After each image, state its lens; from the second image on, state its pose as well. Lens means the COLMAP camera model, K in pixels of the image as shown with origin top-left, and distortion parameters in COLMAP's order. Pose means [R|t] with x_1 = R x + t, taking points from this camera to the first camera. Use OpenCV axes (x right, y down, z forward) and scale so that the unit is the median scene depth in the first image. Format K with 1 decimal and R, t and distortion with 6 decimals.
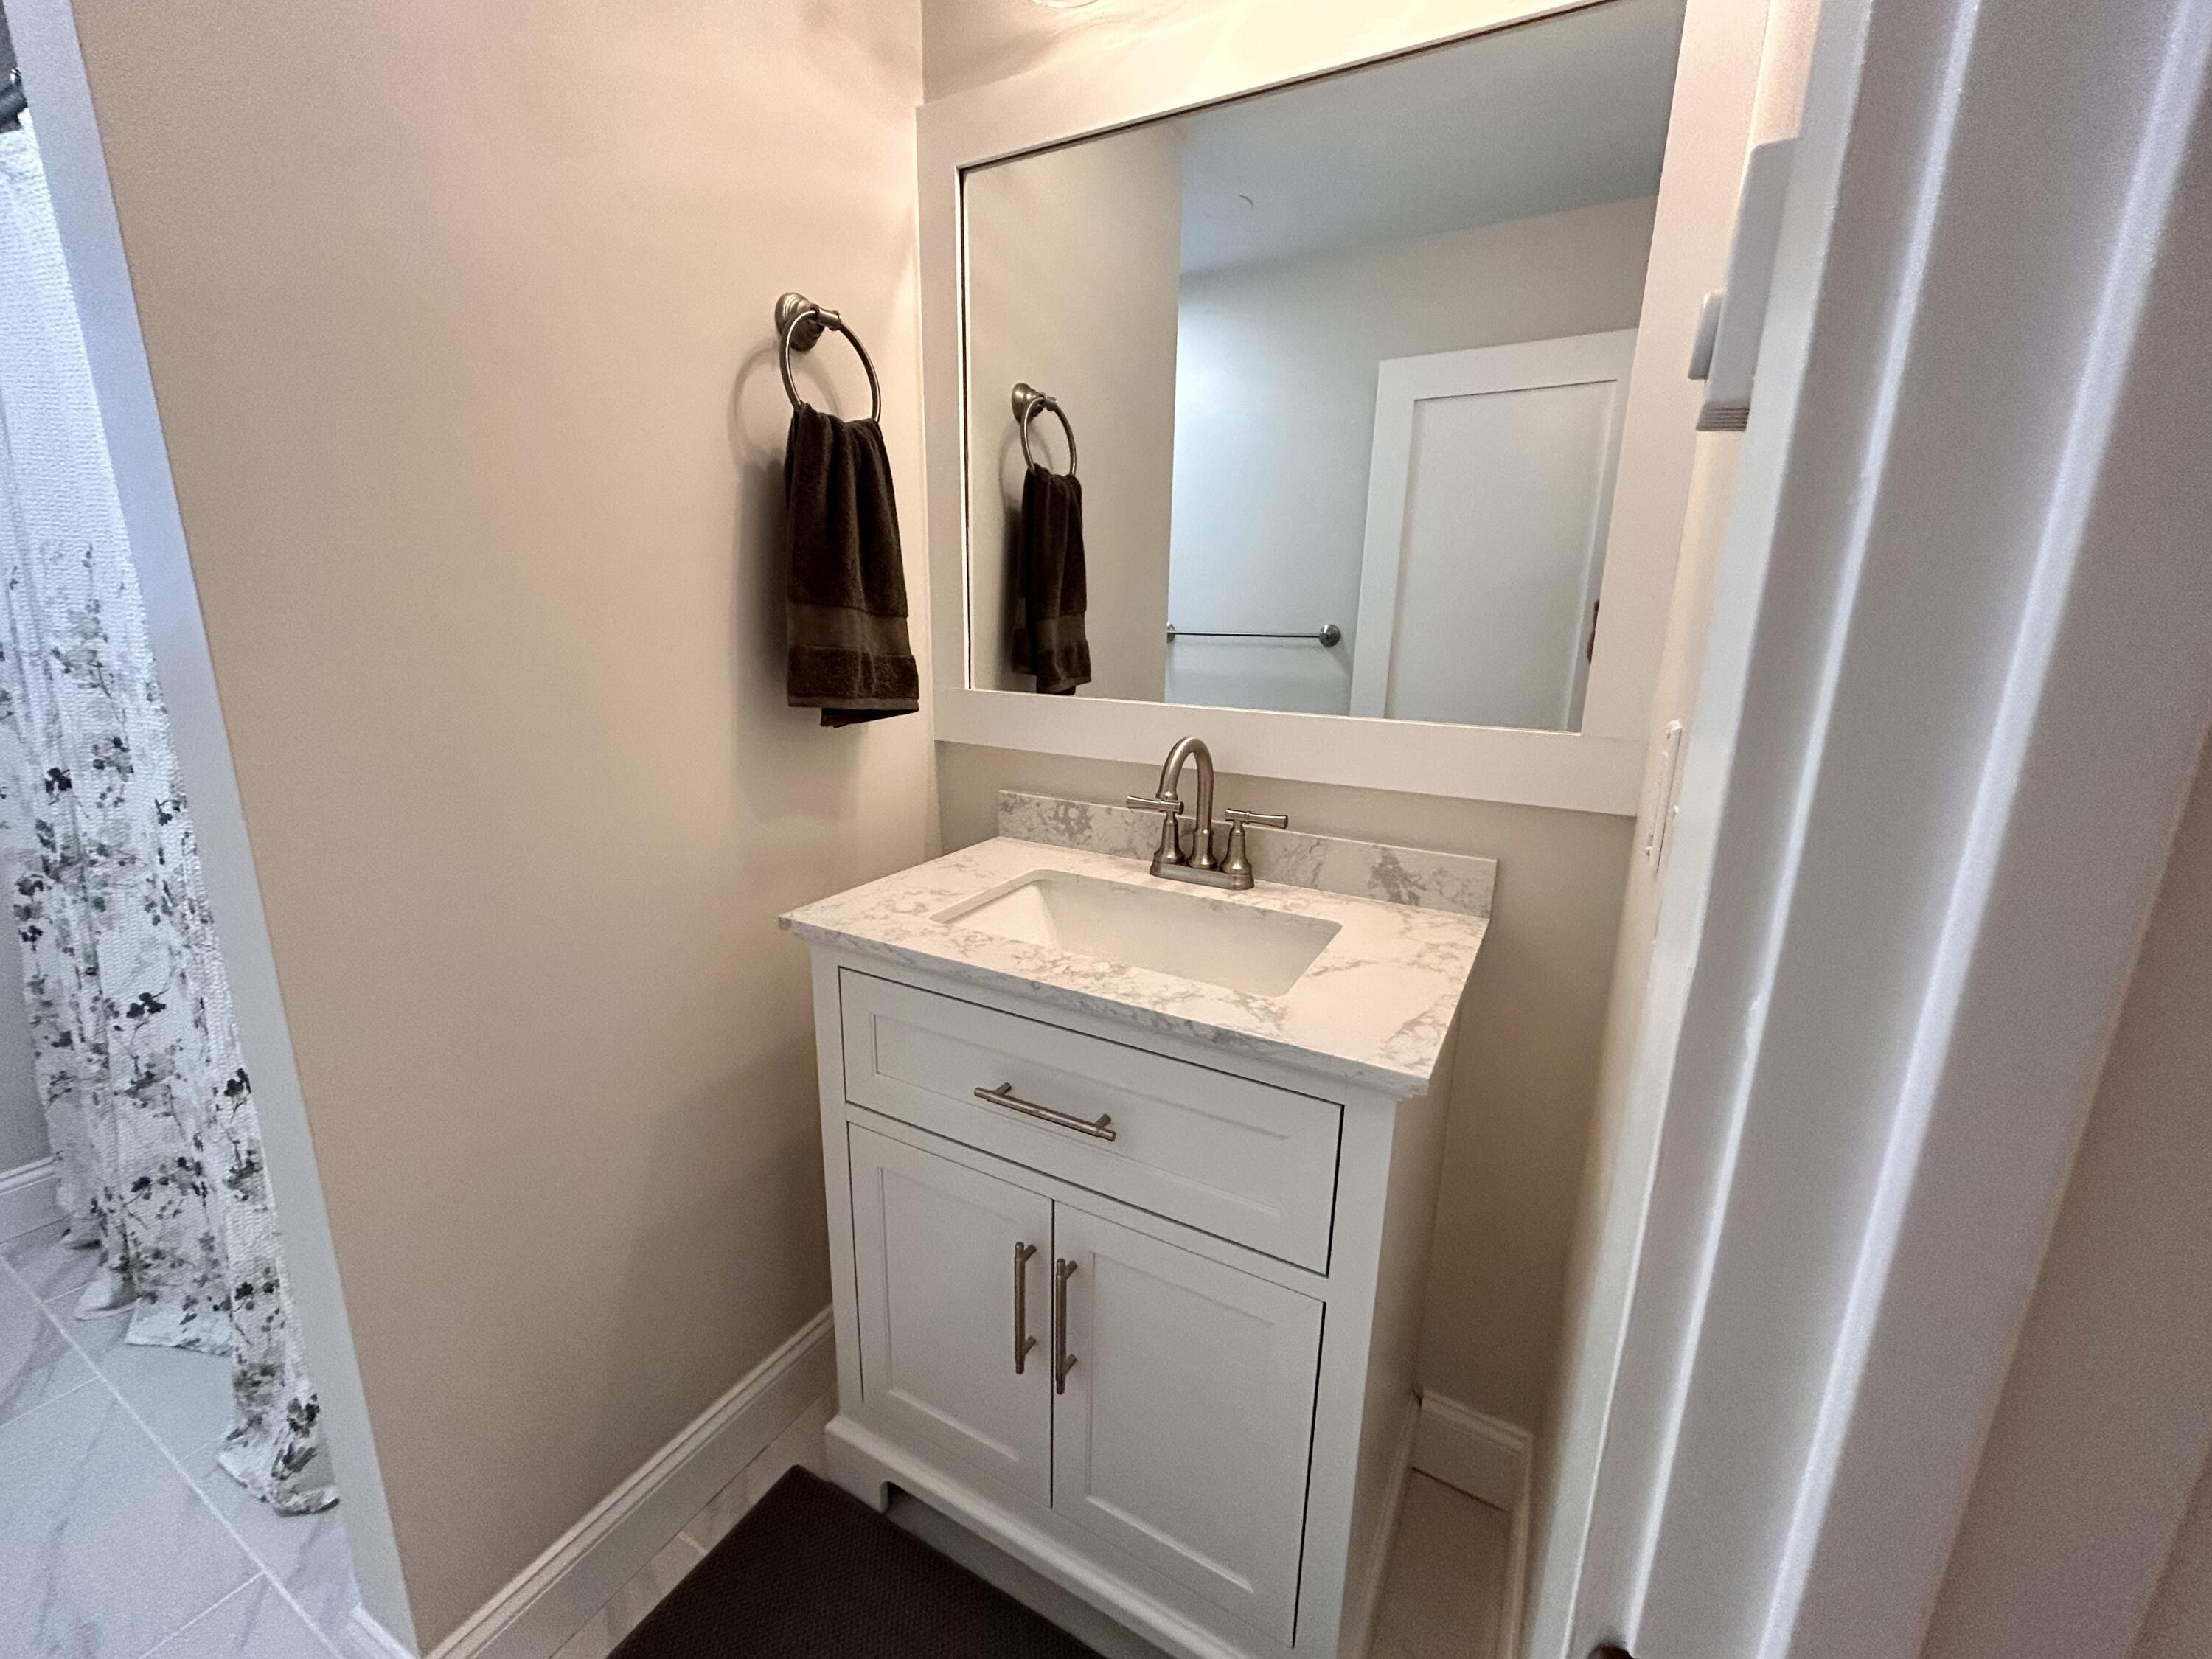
lens RADIAL K [[903.2, 0, 1098.0], [0, 903.2, 848.0], [0, 0, 1]] dist [0.009067, -0.002534]
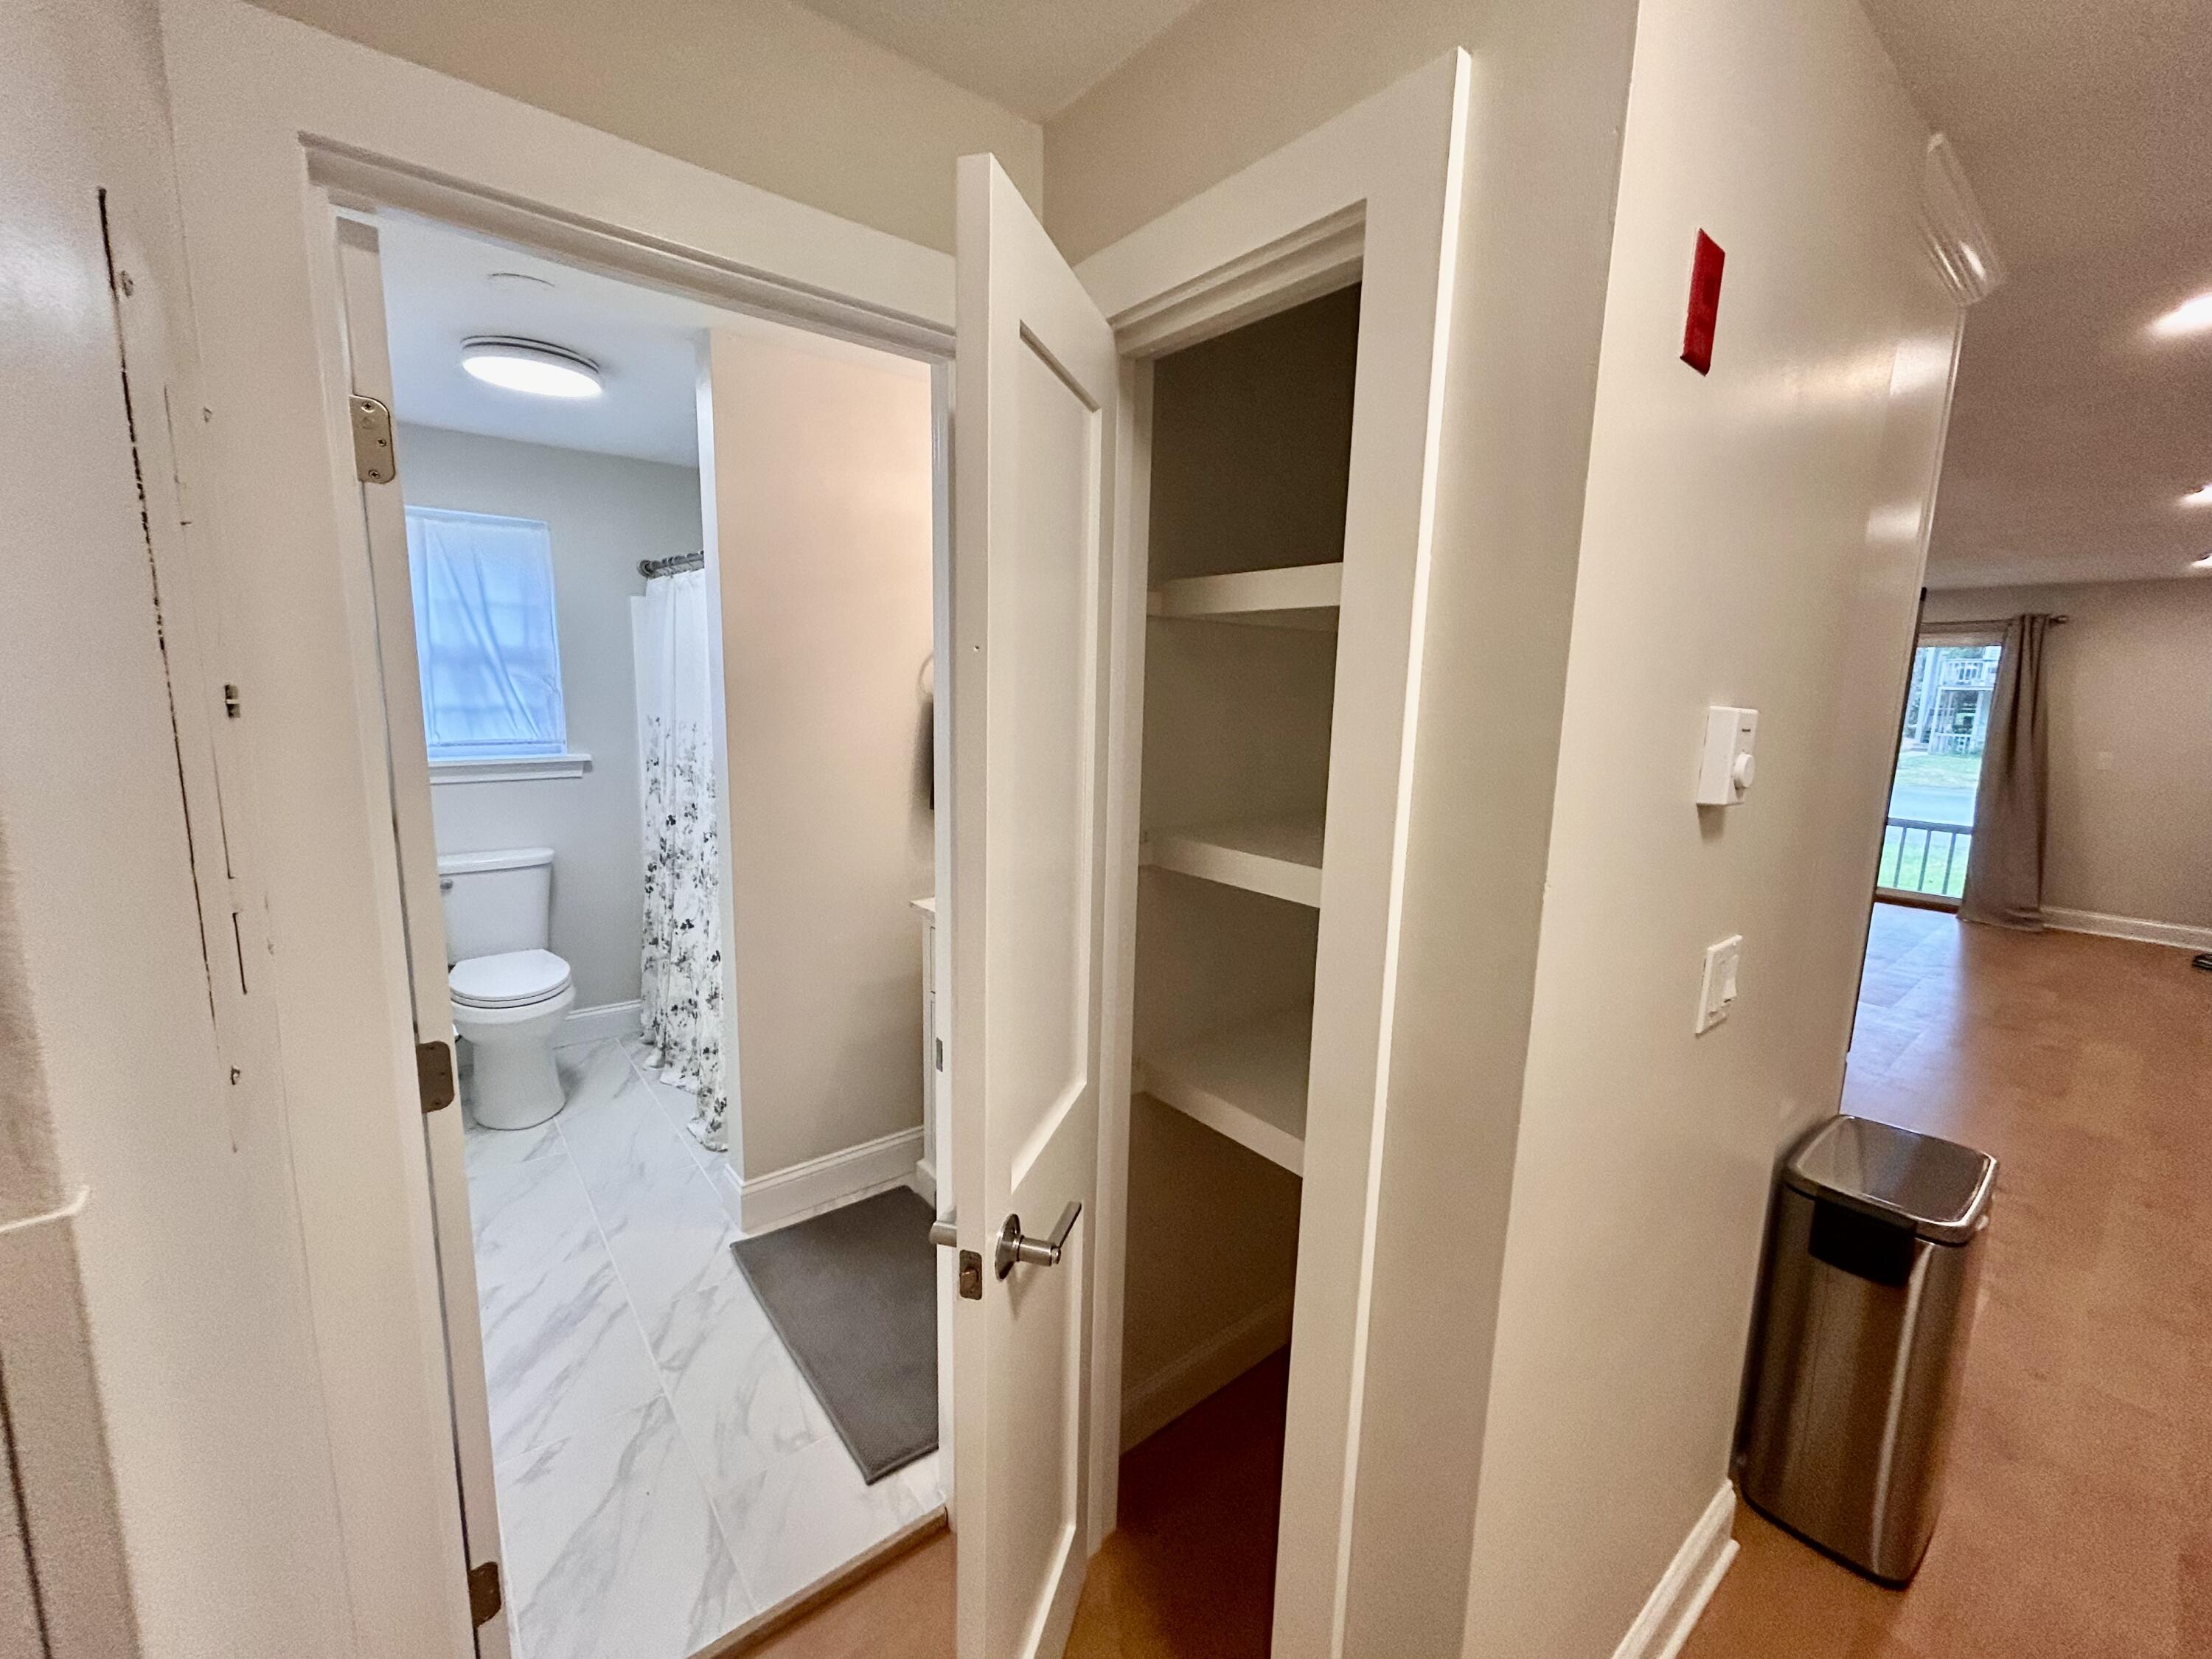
lens RADIAL K [[903.2, 0, 1124.1], [0, 903.2, 840.4], [0, 0, 1]] dist [0.009067, -0.002534]
pose [[0.935015, 0.066644, -0.348290, 0.685048], [-0.096449, 0.992948, -0.068931, 0.021011], [0.341240, 0.098044, 0.934849, -0.701652]]
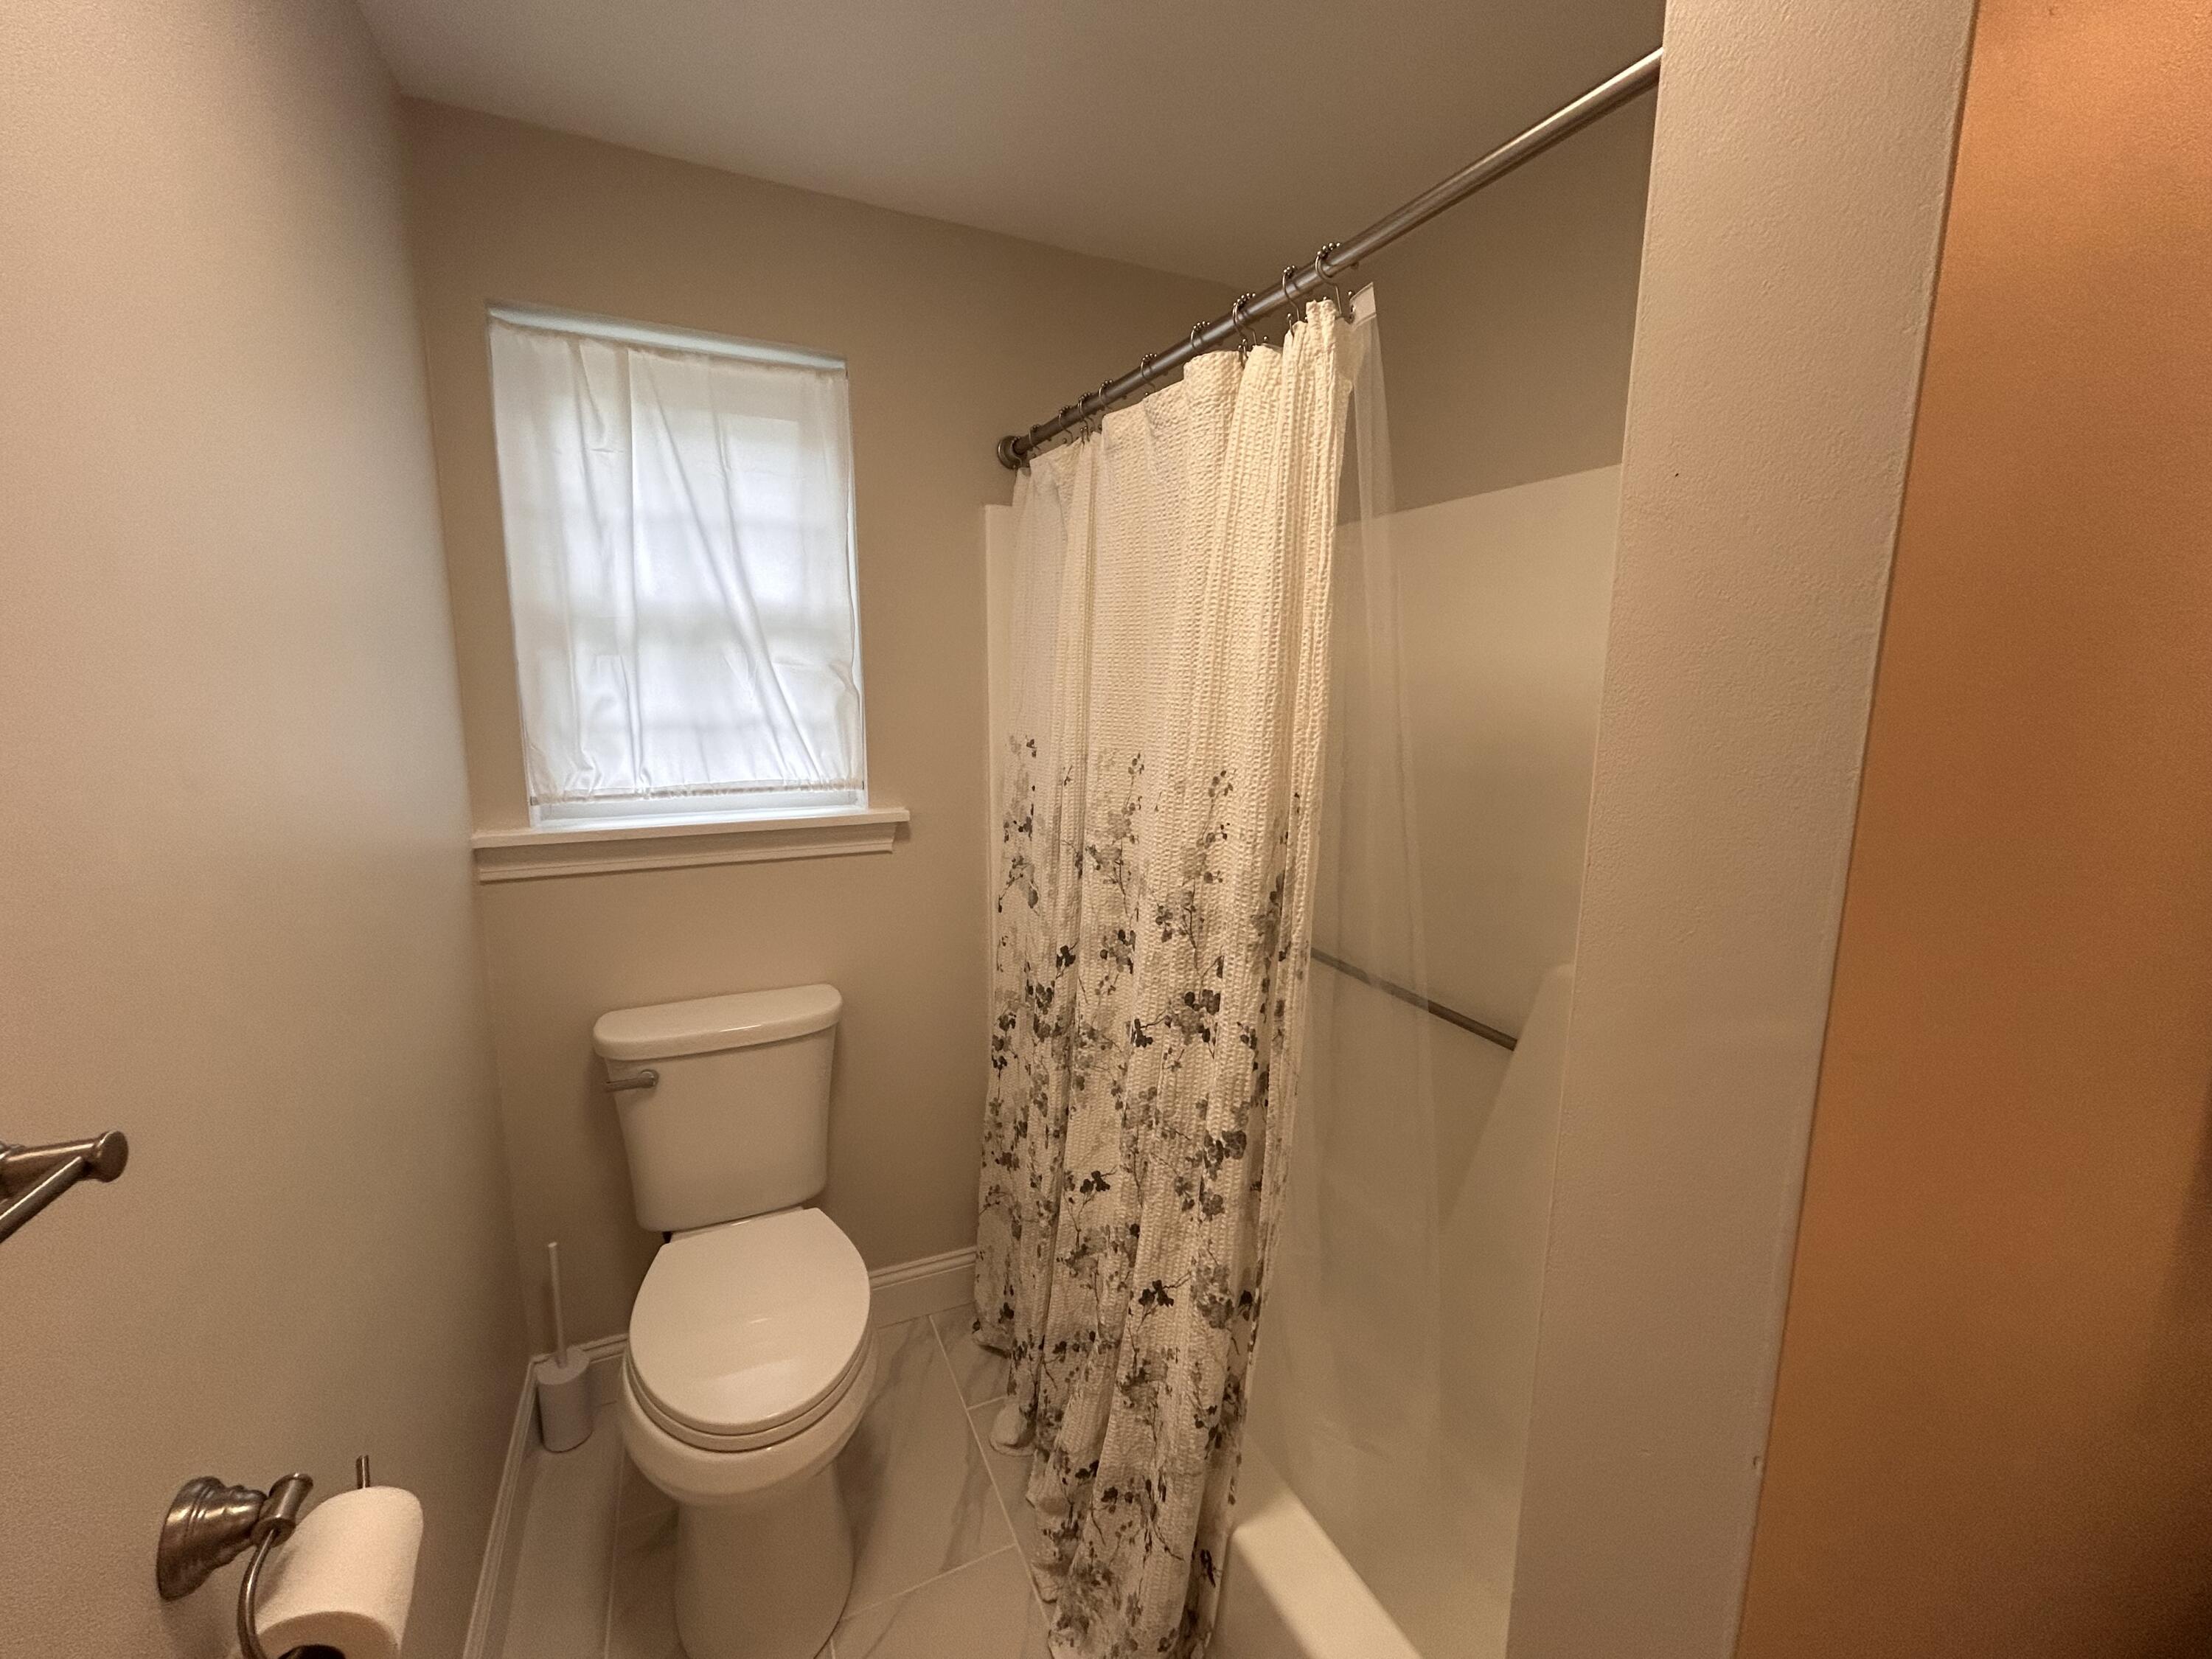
lens RADIAL K [[903.2, 0, 1153.9], [0, 903.2, 841.5], [0, 0, 1]] dist [0.009067, -0.002534]
pose [[0.839067, 0.089413, -0.536630, -0.482509], [-0.133522, 0.990077, -0.043806, -0.174097], [0.527389, 0.108408, 0.842680, 0.135387]]
